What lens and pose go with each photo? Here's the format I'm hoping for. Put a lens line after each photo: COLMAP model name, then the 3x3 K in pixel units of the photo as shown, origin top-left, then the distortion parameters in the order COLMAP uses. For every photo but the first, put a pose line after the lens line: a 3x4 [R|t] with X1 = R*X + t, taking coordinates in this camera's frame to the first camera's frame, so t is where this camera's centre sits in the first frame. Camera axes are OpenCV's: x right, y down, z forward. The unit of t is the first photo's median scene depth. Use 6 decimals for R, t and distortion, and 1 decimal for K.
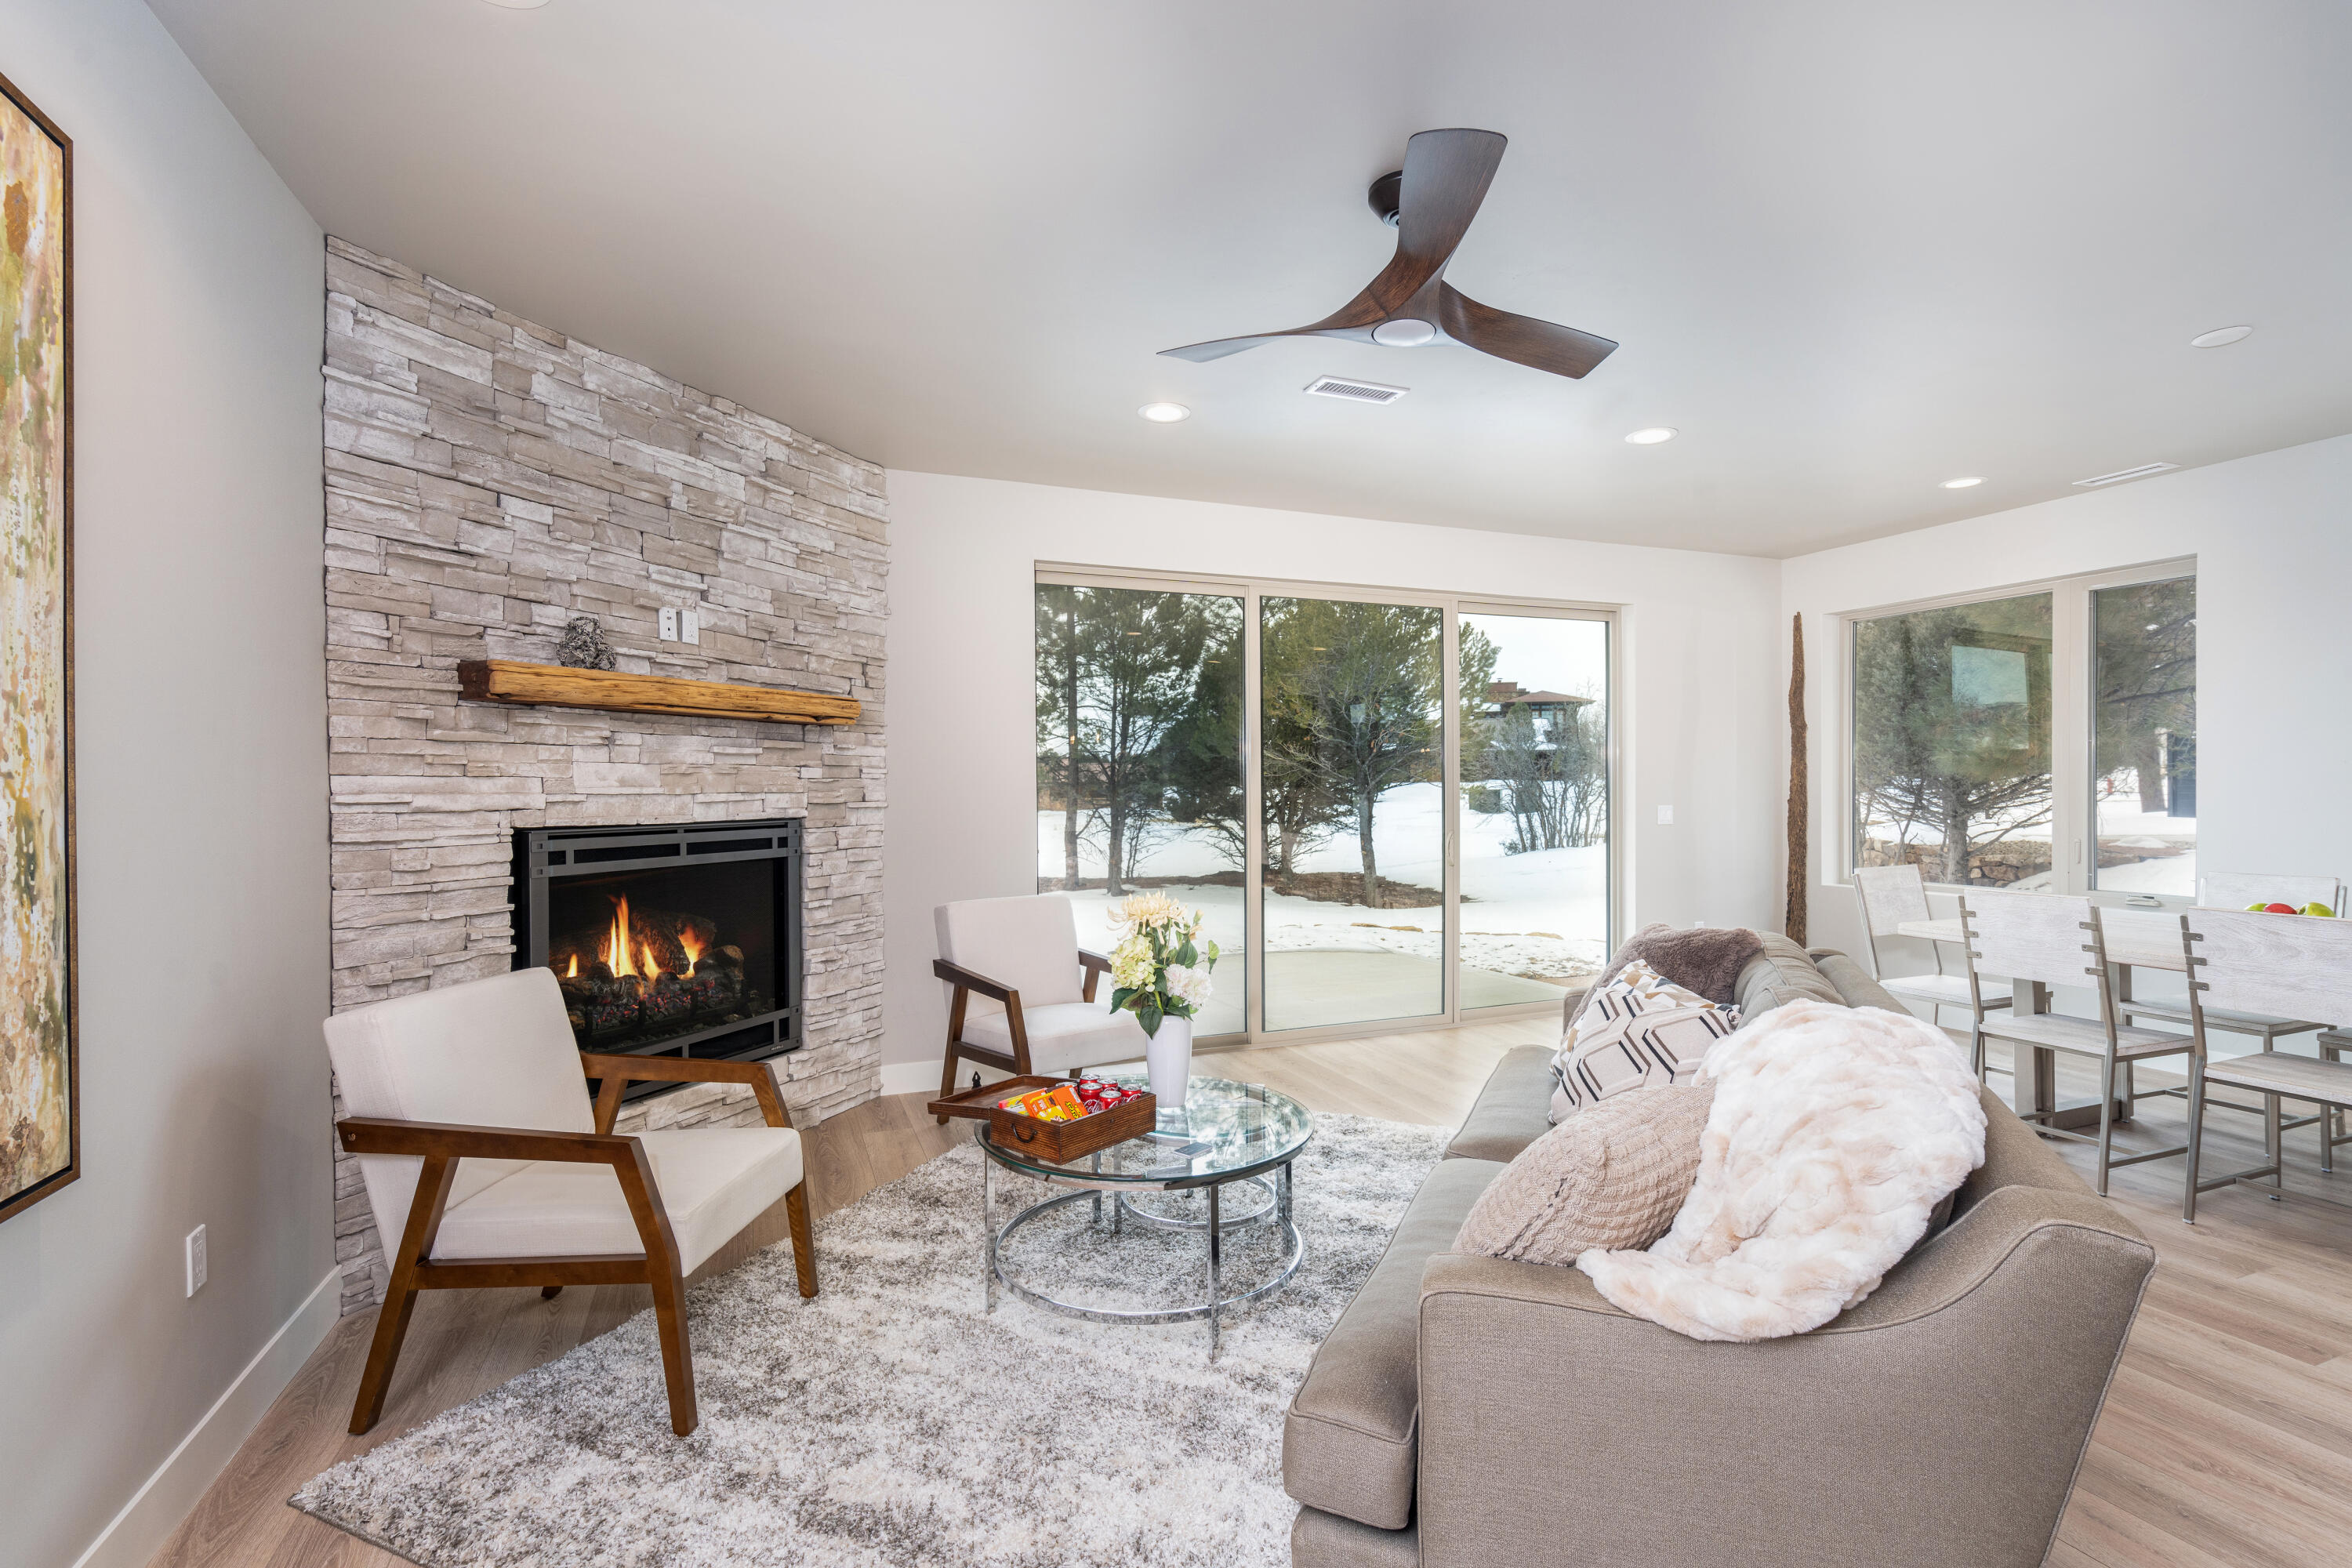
lens RADIAL K [[1088.3, 0, 1177.4], [0, 1088.3, 795.4], [0, 0, 1]] dist [-0.003146, 0.000803]
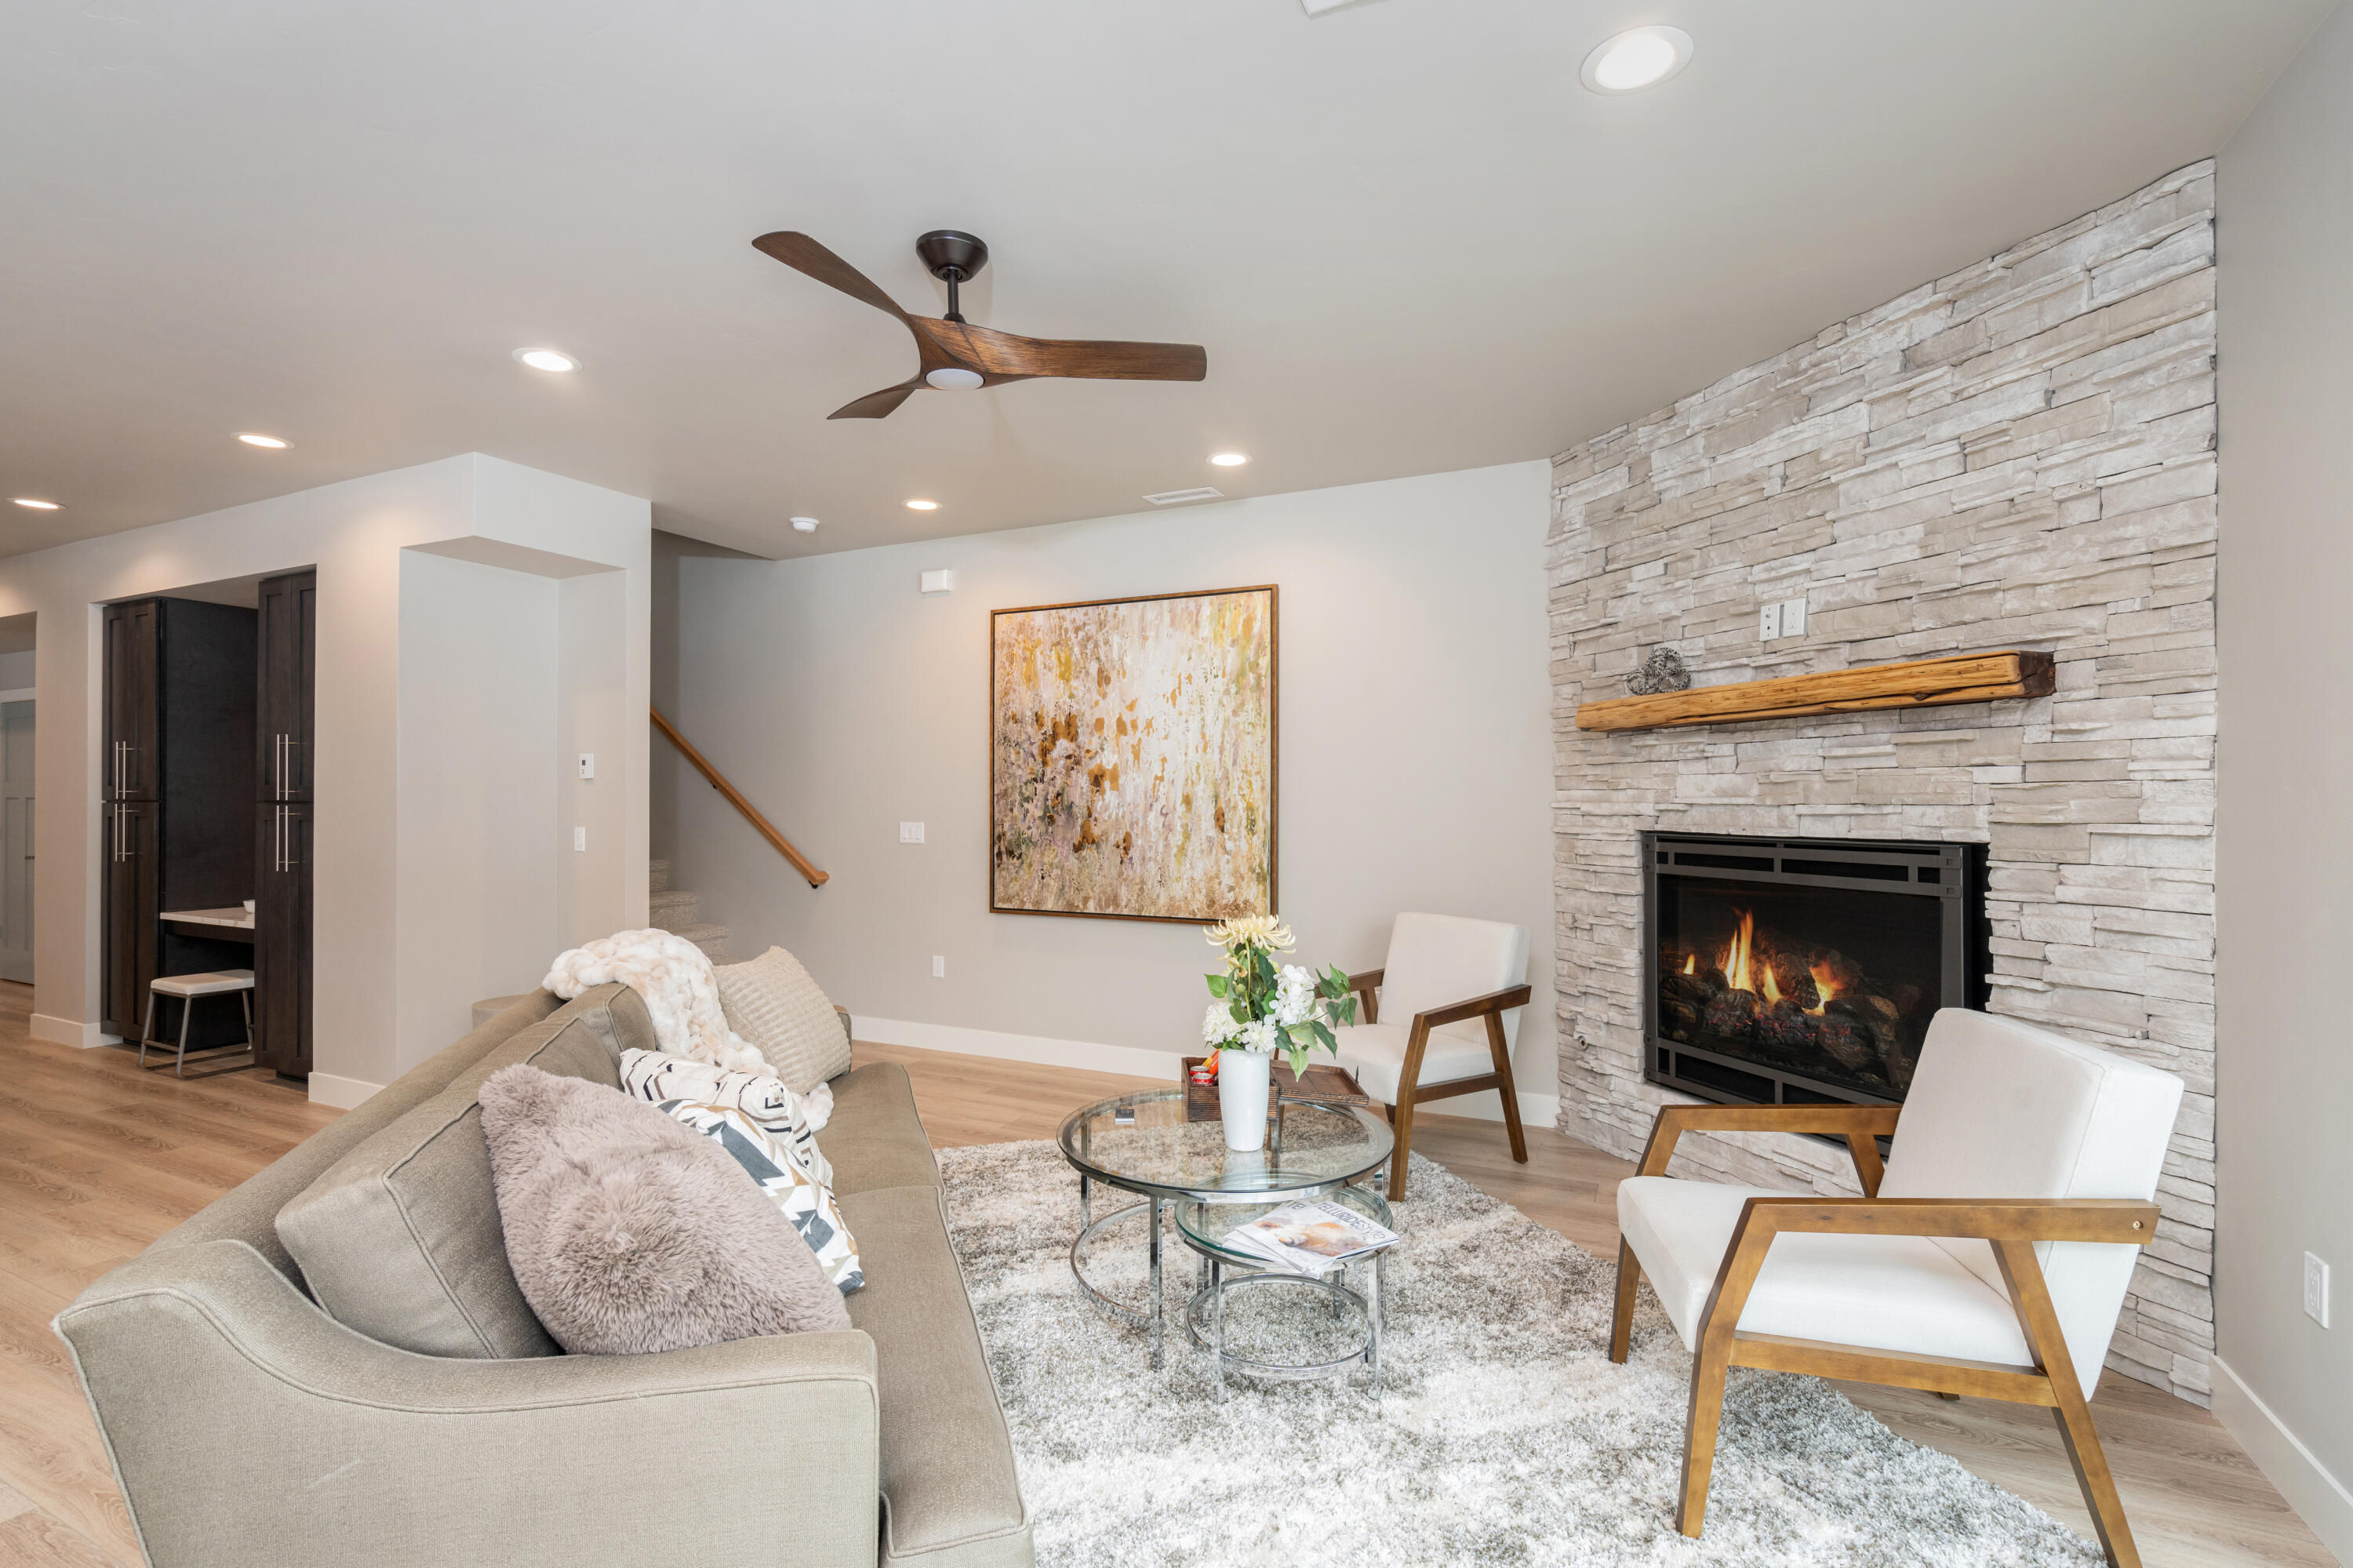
lens RADIAL K [[1078.1, 0, 1168.1], [0, 1078.1, 790.9], [0, 0, 1]] dist [-0.004684, 0.000315]
pose [[-0.743842, -0.000575, -0.668355, 0.521833], [-0.000631, 1.000000, -0.000158, -0.012224], [0.668355, 0.000304, -0.743843, 1.314351]]
